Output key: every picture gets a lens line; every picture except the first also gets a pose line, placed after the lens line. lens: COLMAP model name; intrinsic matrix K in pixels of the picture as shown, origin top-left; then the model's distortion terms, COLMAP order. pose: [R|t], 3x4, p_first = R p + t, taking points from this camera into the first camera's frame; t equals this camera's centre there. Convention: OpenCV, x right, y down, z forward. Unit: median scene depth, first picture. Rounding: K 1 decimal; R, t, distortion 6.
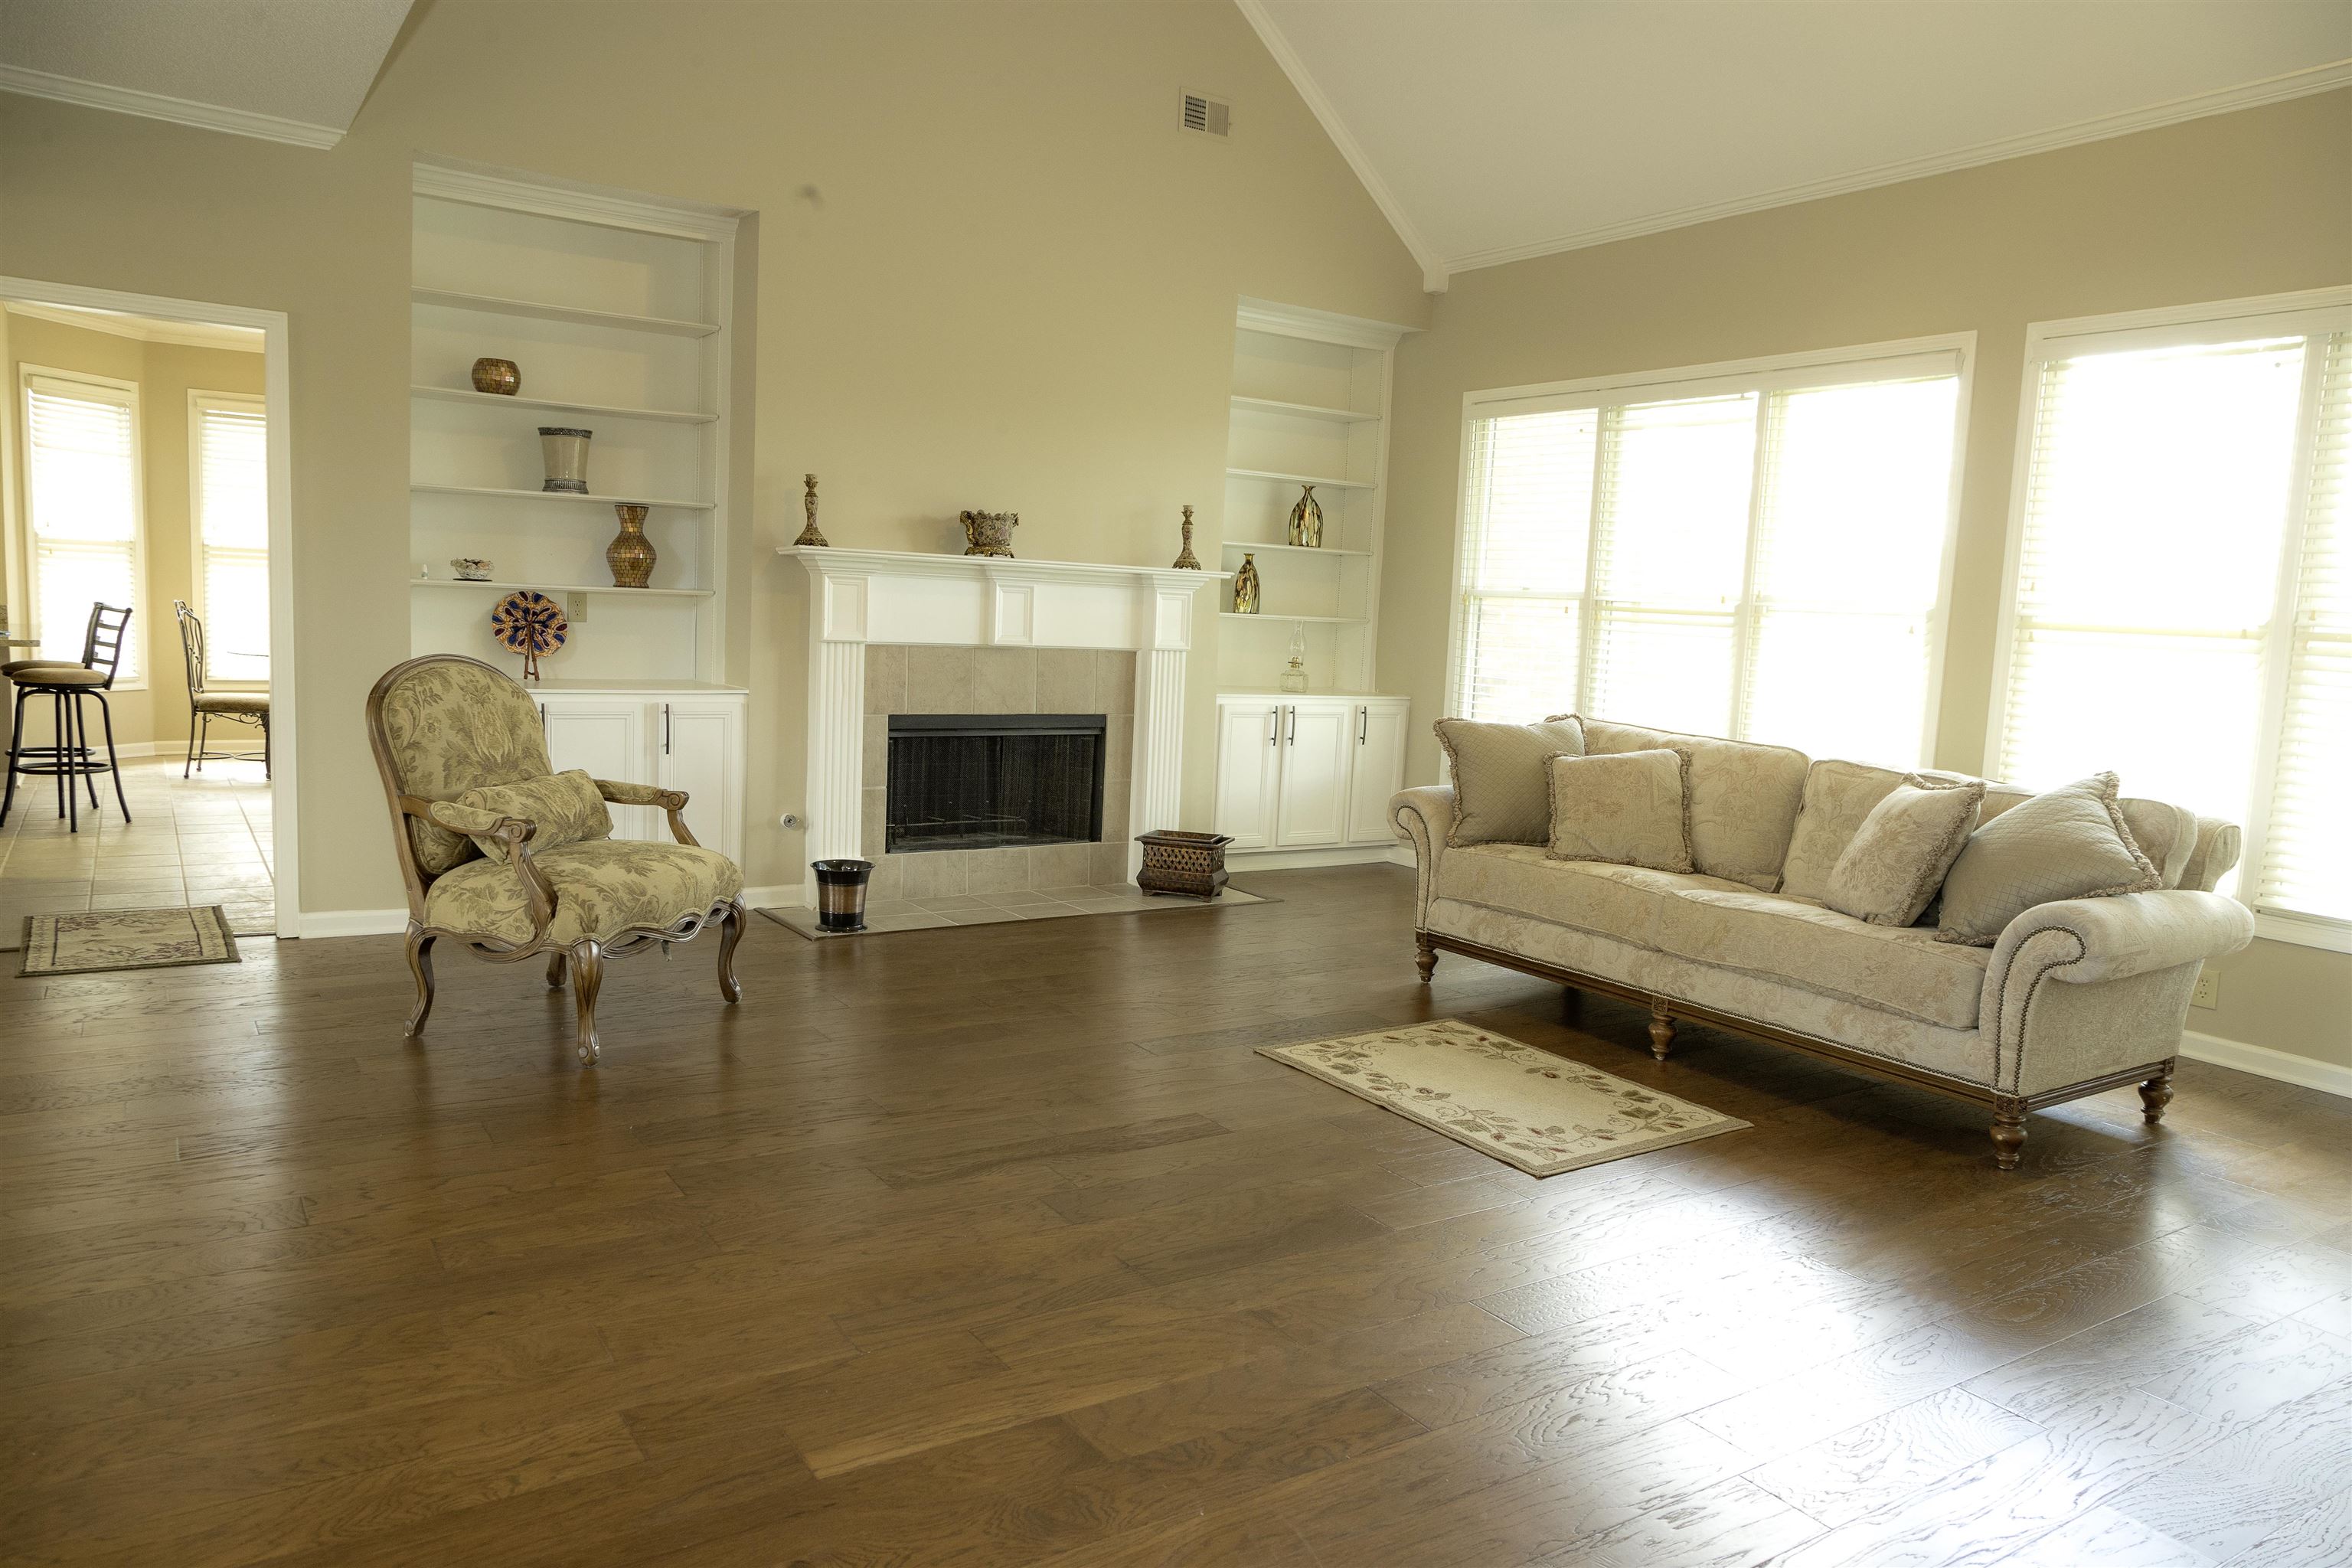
lens RADIAL K [[1595.9, 0, 1183.3], [0, 1595.9, 781.0], [0, 0, 1]] dist [-0.032761, 0.042845]
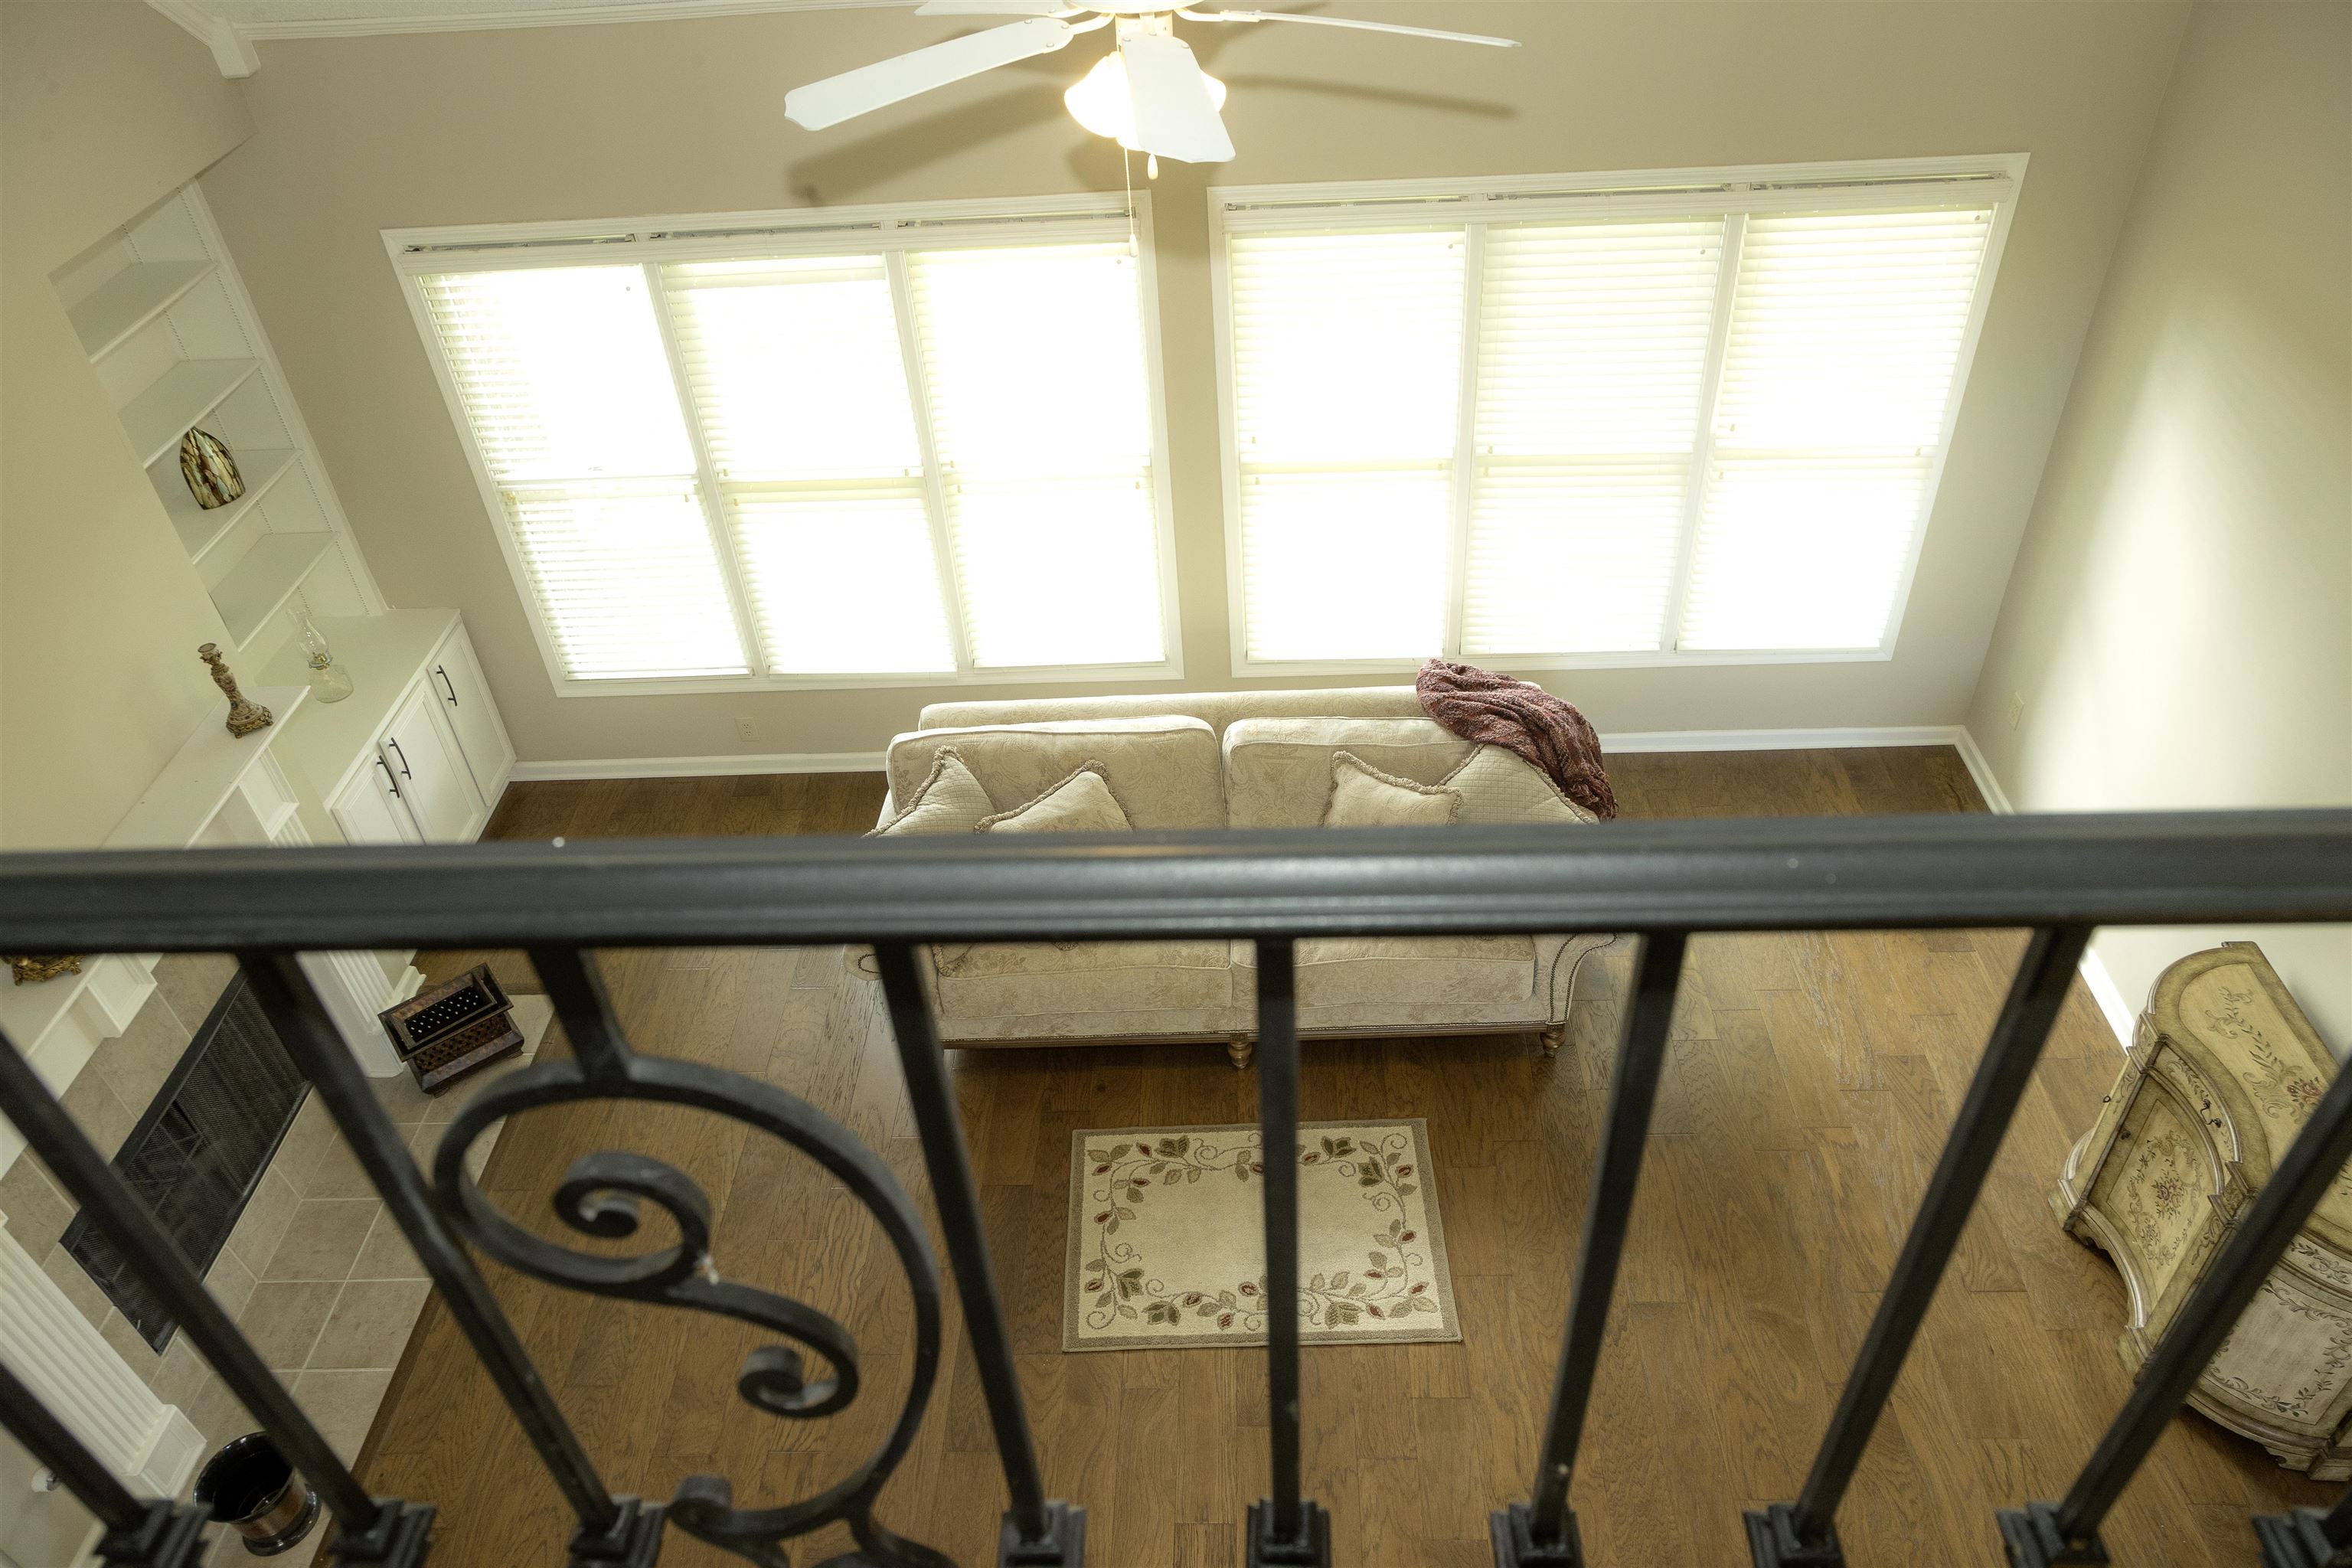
lens RADIAL K [[1595.9, 0, 1183.3], [0, 1595.9, 781.0], [0, 0, 1]] dist [-0.032761, 0.042845]
pose [[0.549675, -0.584120, 0.597211, -0.219464], [0.167021, 0.777309, 0.606543, -0.510790], [-0.818512, -0.233655, 0.524827, 0.376803]]
